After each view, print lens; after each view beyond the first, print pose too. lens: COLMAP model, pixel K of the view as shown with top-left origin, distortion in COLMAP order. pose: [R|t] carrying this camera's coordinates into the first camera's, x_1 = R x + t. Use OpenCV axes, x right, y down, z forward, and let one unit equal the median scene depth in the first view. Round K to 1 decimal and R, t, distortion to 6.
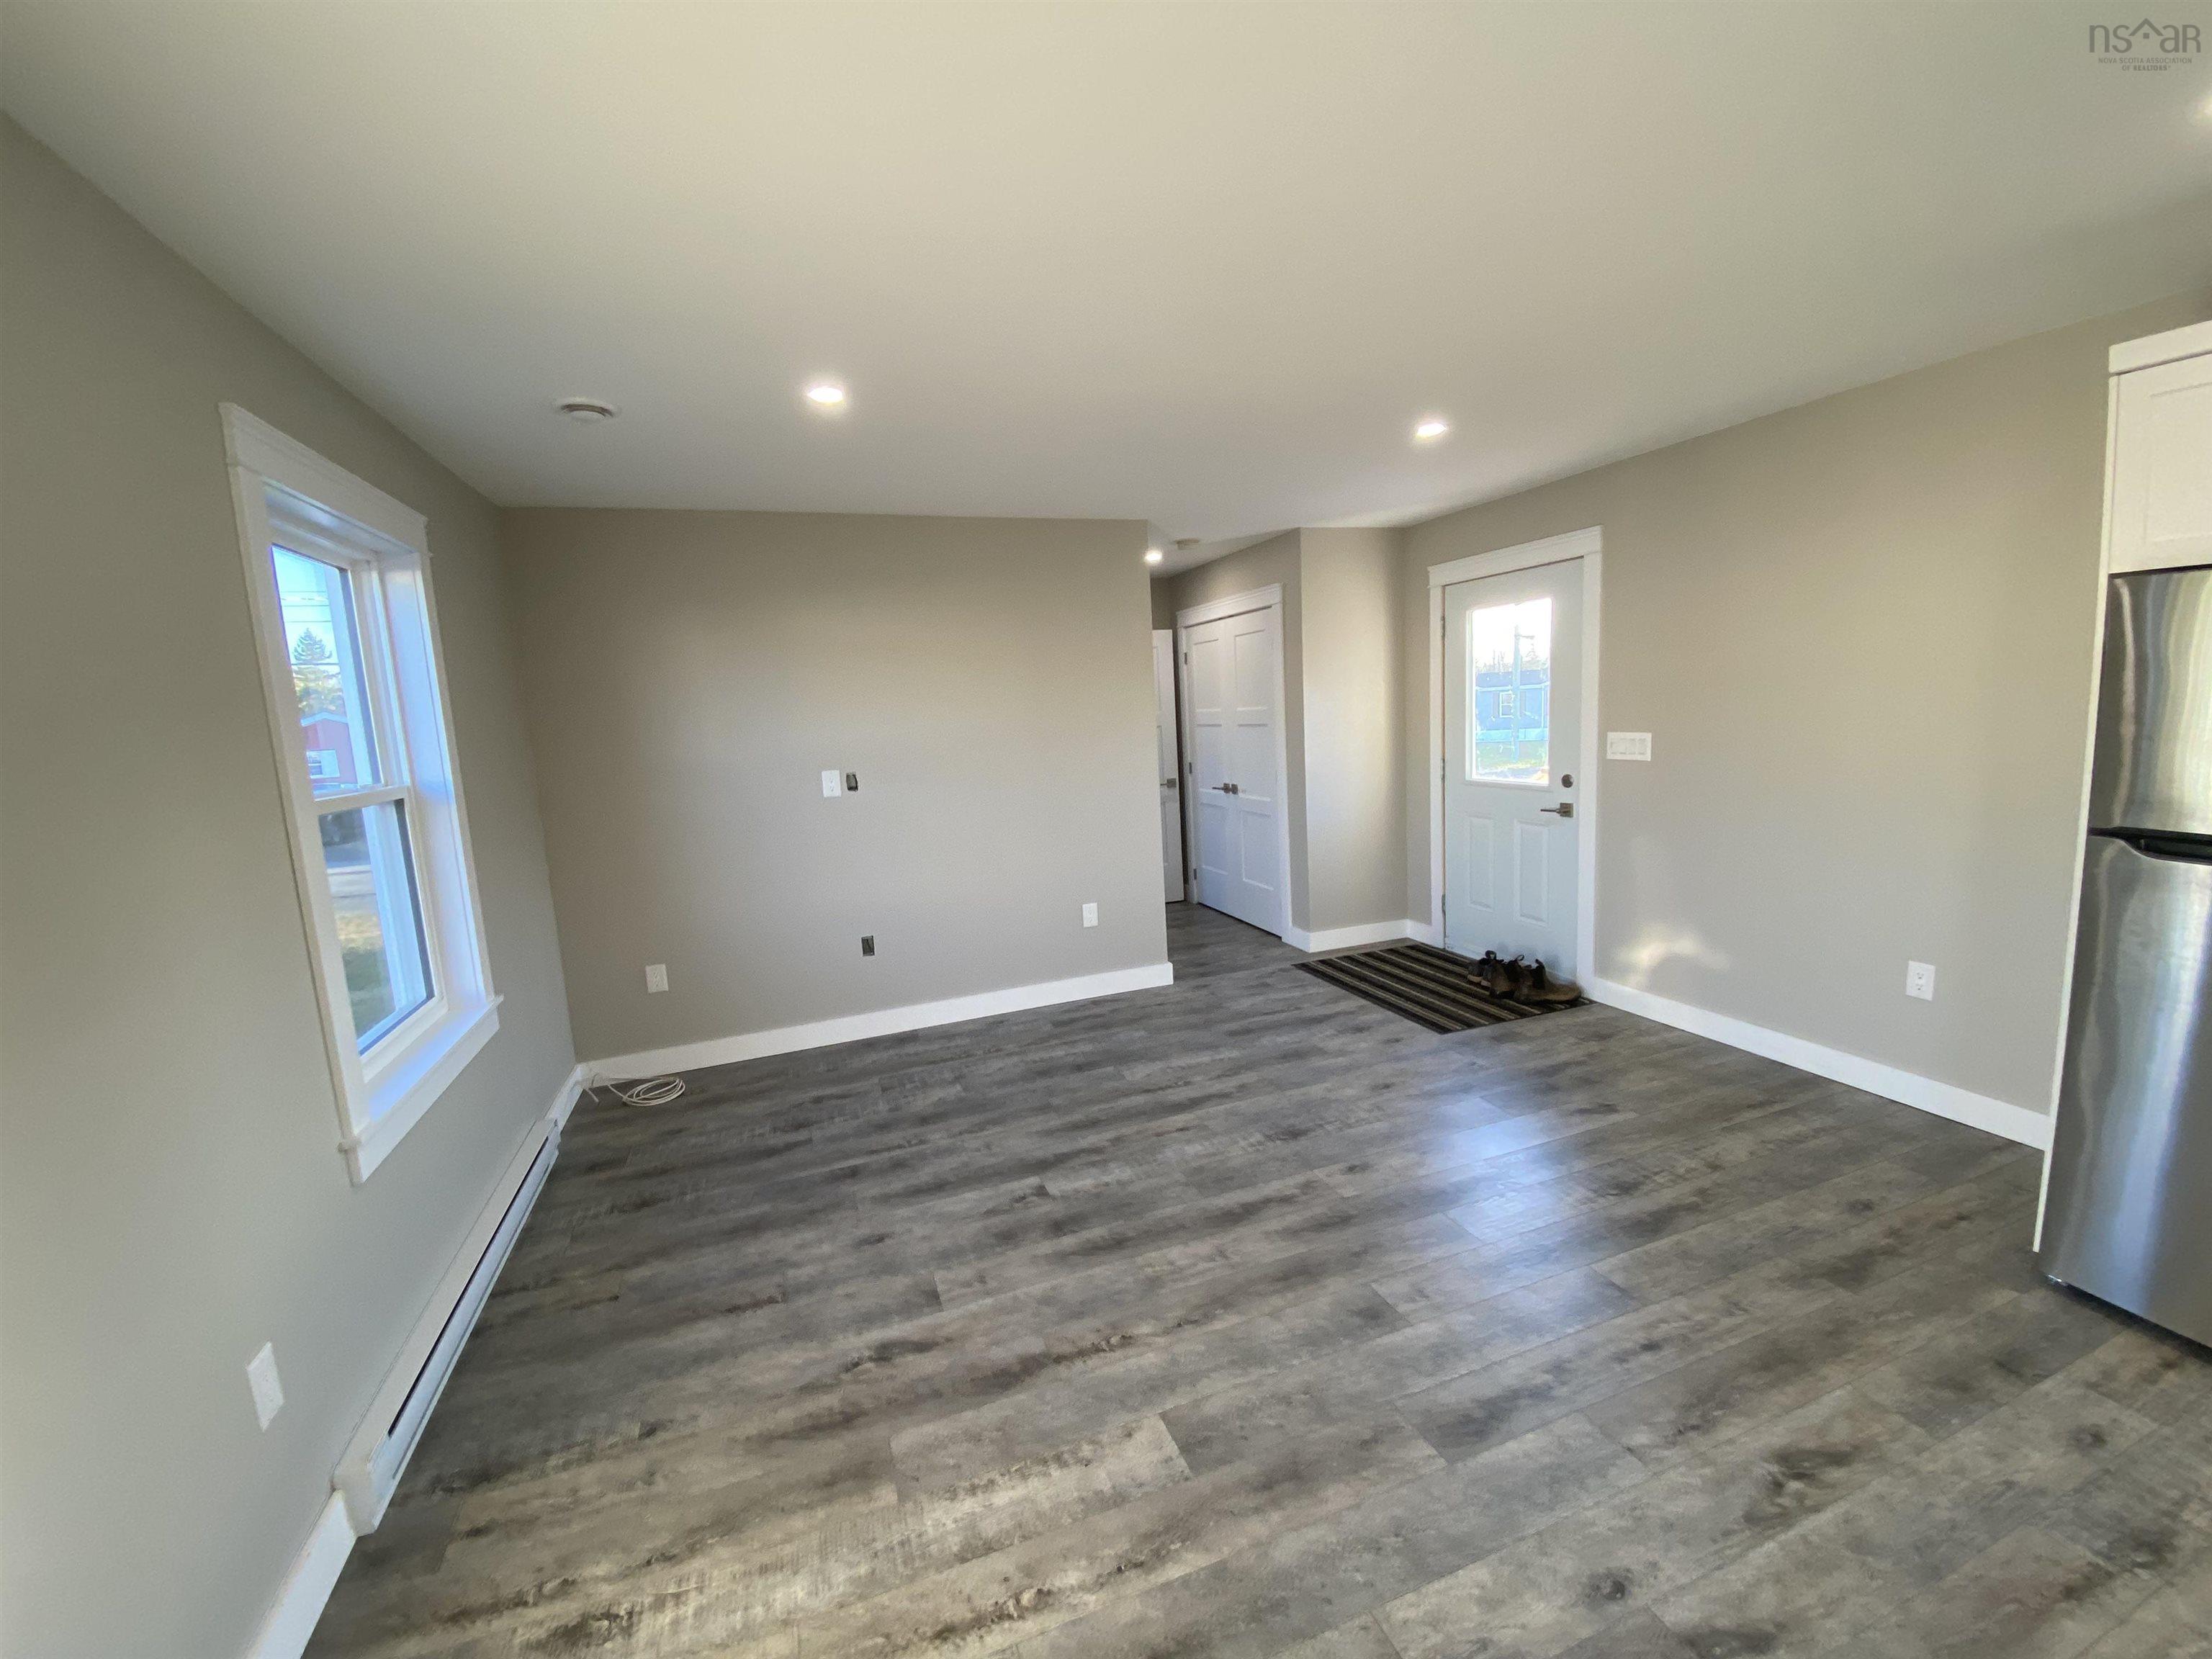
lens RADIAL K [[891.9, 0, 1106.0], [0, 891.9, 829.5], [0, 0, 1]] dist [0.021729, -0.021142]
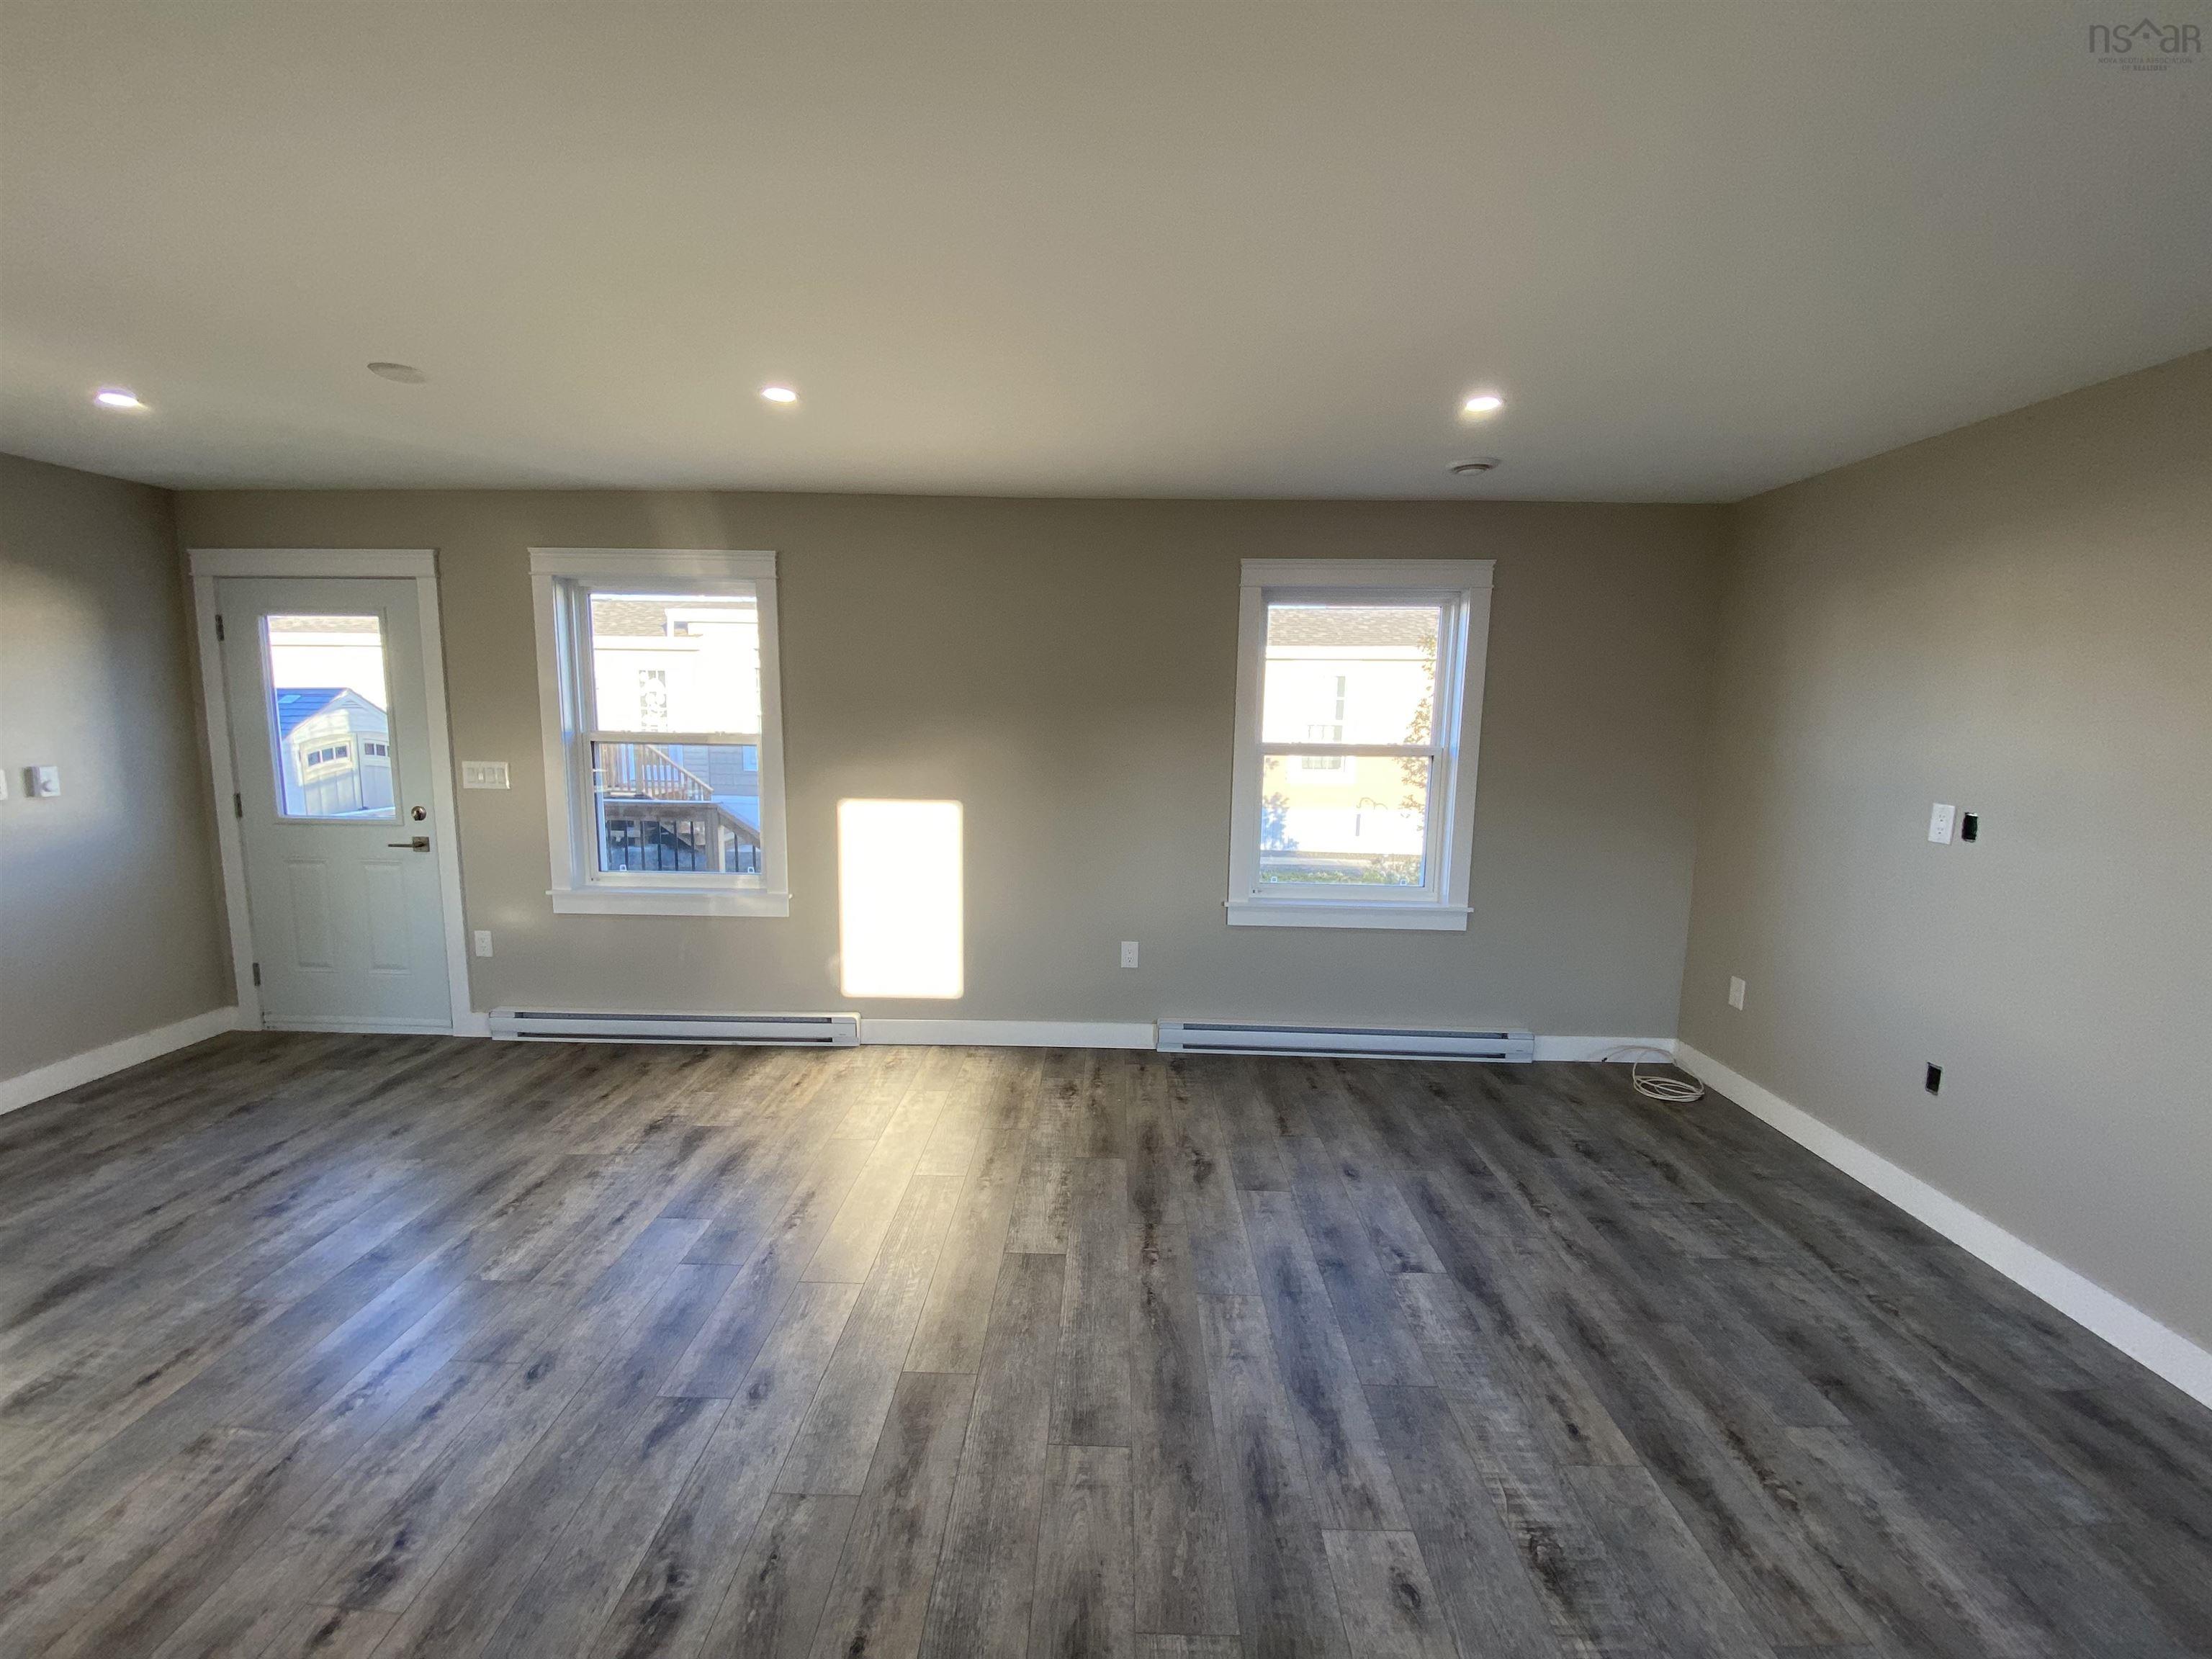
lens RADIAL K [[899.3, 0, 1103.4], [0, 899.3, 829.2], [0, 0, 1]] dist [0.021595, -0.020807]
pose [[-0.359099, 0.175950, -0.916564, 0.731654], [-0.129152, 0.963252, 0.235513, -0.172559], [0.924320, 0.202949, -0.323179, 0.865661]]
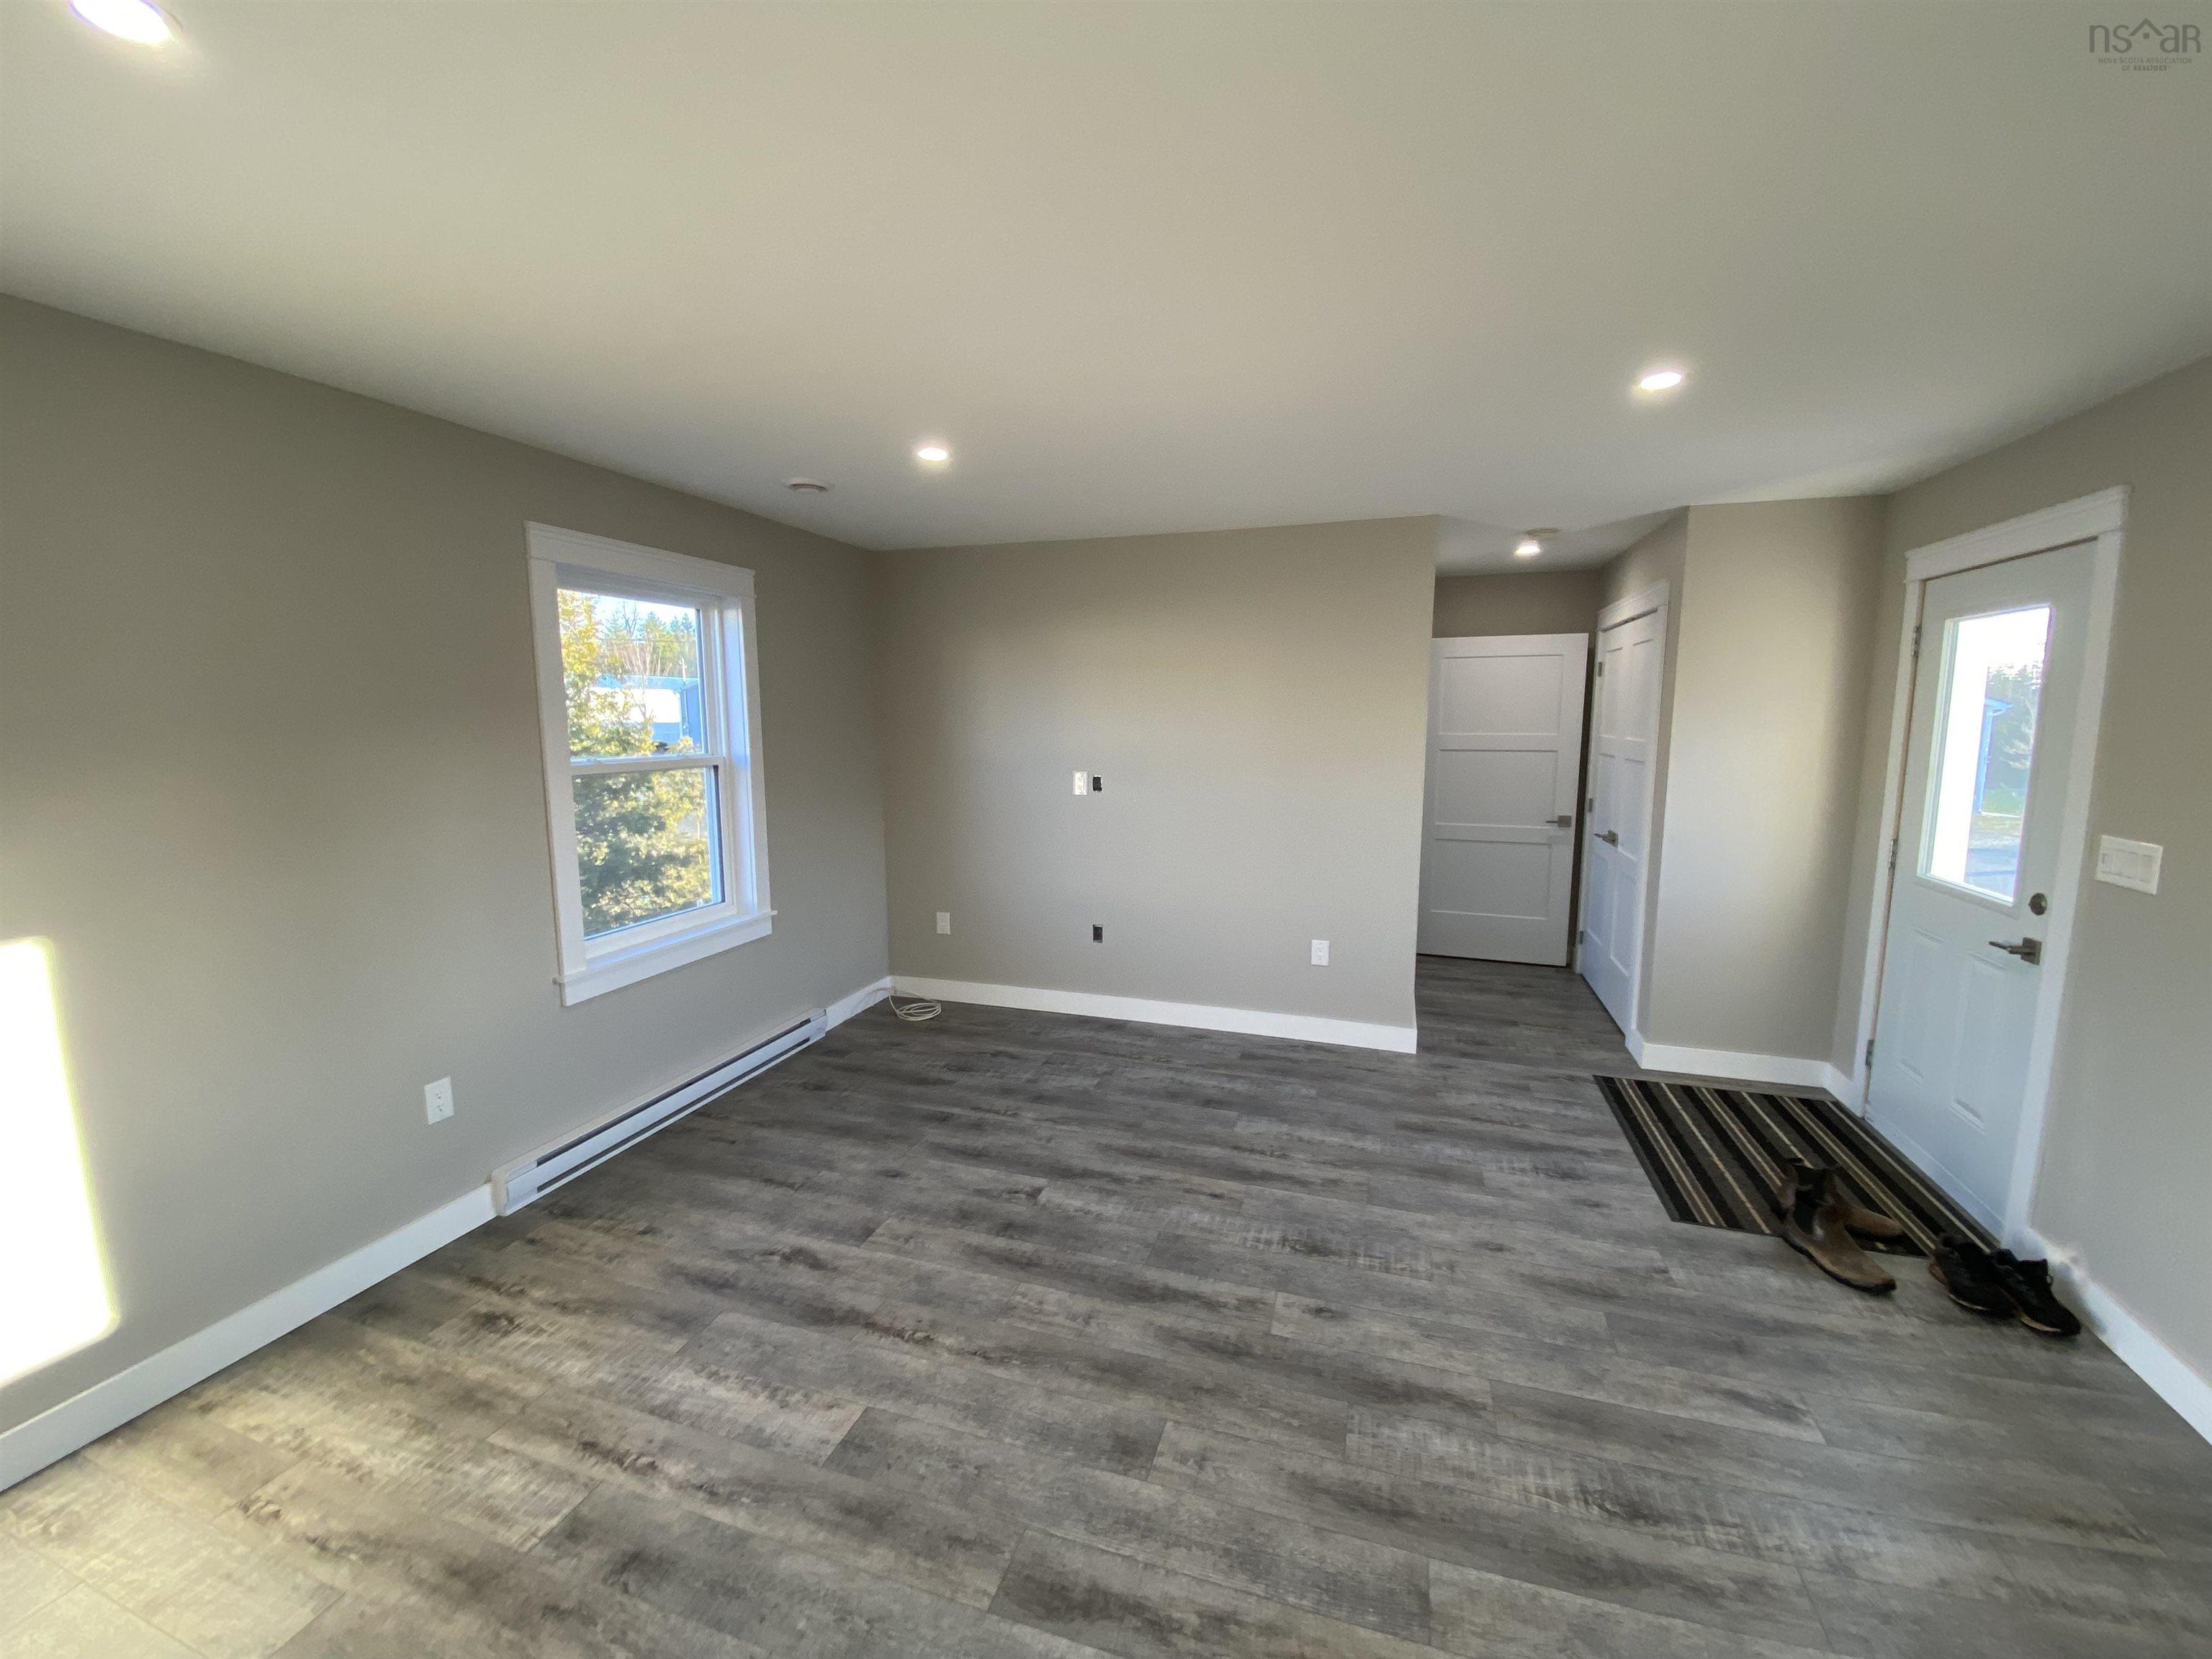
lens RADIAL K [[899.3, 0, 1103.4], [0, 899.3, 829.2], [0, 0, 1]] dist [0.021595, -0.020807]
pose [[0.785525, 0.137357, -0.603393, 0.533373], [-0.129923, 0.989930, 0.056209, -0.080754], [0.605037, 0.034241, 0.795460, 0.185445]]
